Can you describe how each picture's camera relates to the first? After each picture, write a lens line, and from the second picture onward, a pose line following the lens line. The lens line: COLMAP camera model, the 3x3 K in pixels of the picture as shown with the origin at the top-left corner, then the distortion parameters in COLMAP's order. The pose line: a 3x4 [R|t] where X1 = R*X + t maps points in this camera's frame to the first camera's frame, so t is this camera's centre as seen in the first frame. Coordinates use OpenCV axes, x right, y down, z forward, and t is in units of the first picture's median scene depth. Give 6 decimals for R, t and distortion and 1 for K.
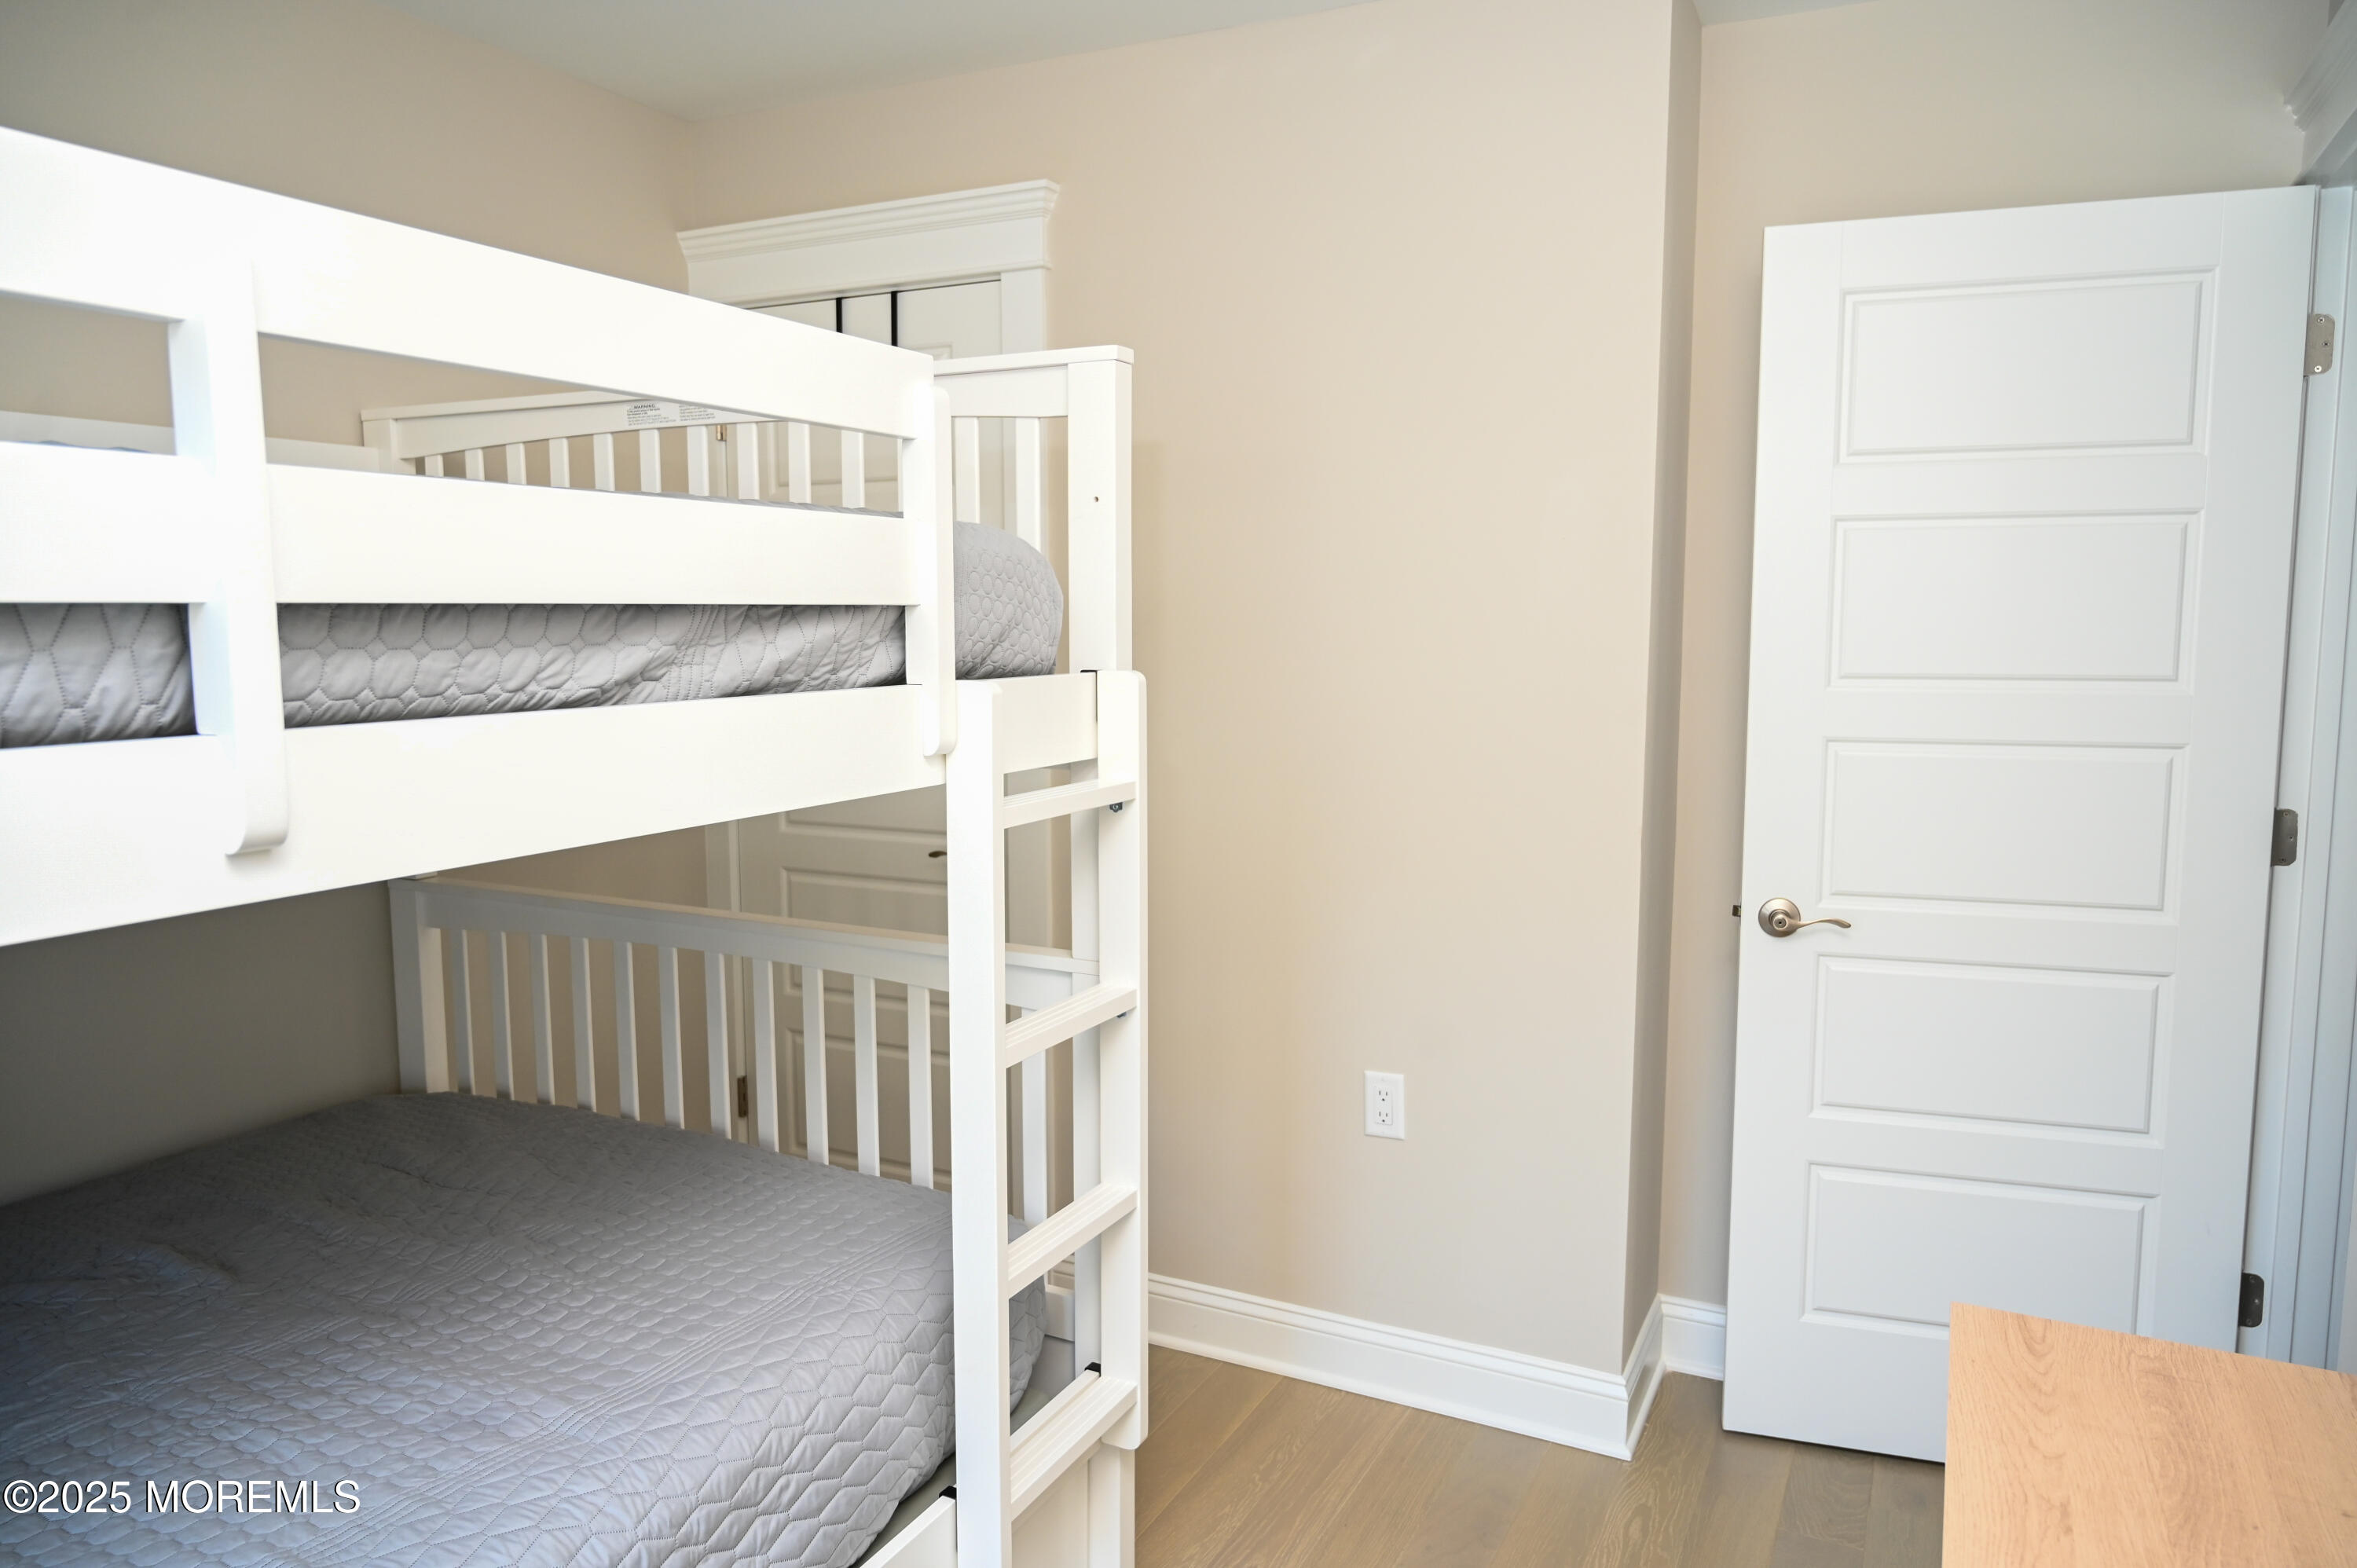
lens RADIAL K [[1555.6, 0, 1165.8], [0, 1555.6, 781.7], [0, 0, 1]] dist [-0.001159, -0.000102]
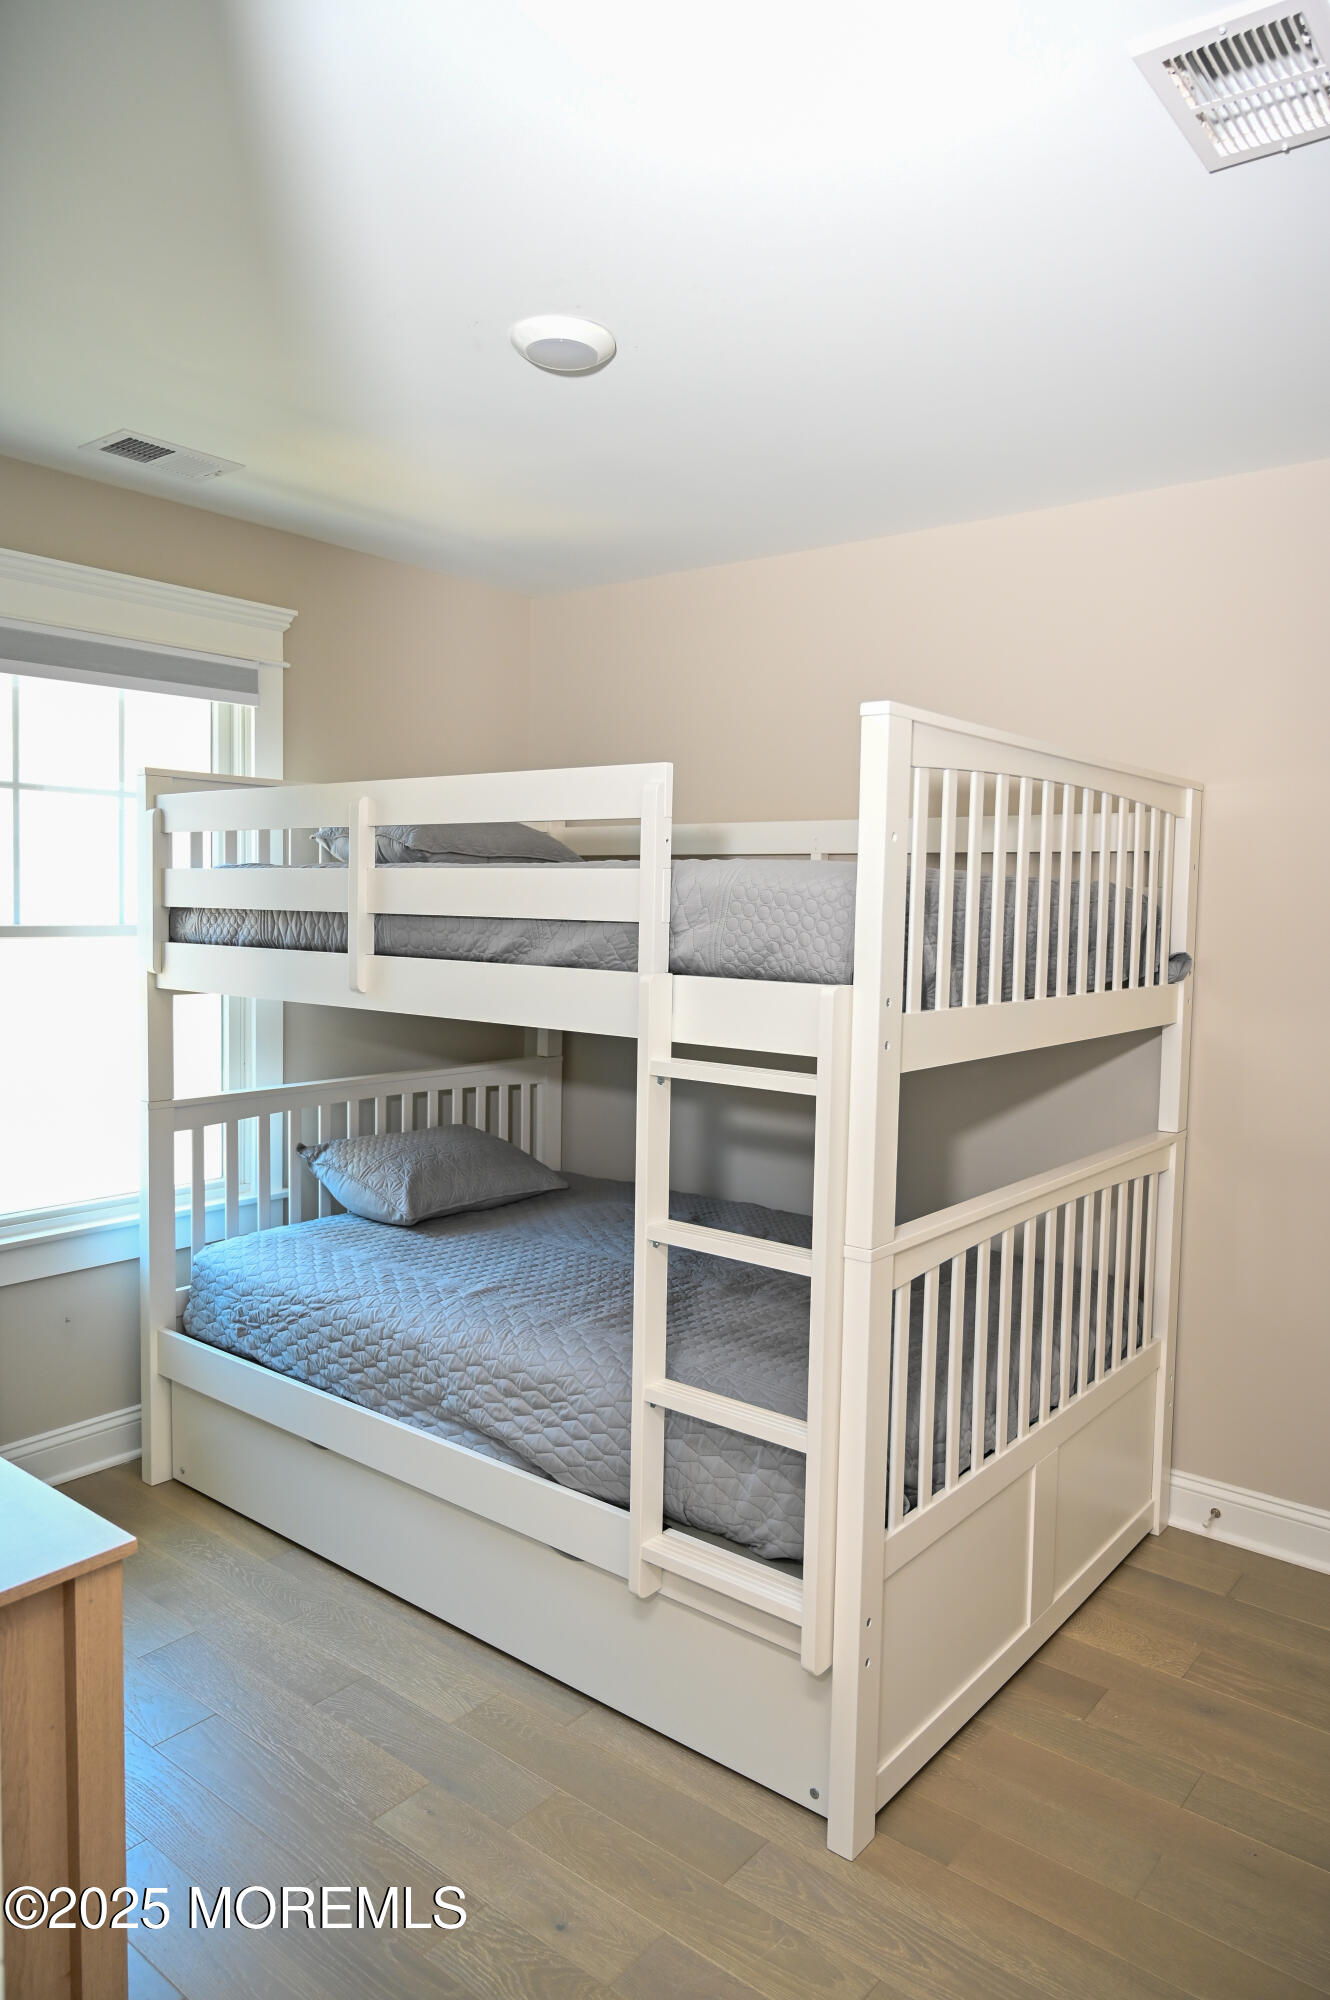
lens RADIAL K [[1320.1, 0, 665.0], [0, 1320.1, 1000.0], [0, 0, 1]] dist [-0.001159, -0.000102]
pose [[-0.215666, 0.068670, -0.974050, 1.318211], [-0.127298, 0.987034, 0.097771, -0.195913], [0.968134, 0.145080, -0.204128, 1.508242]]
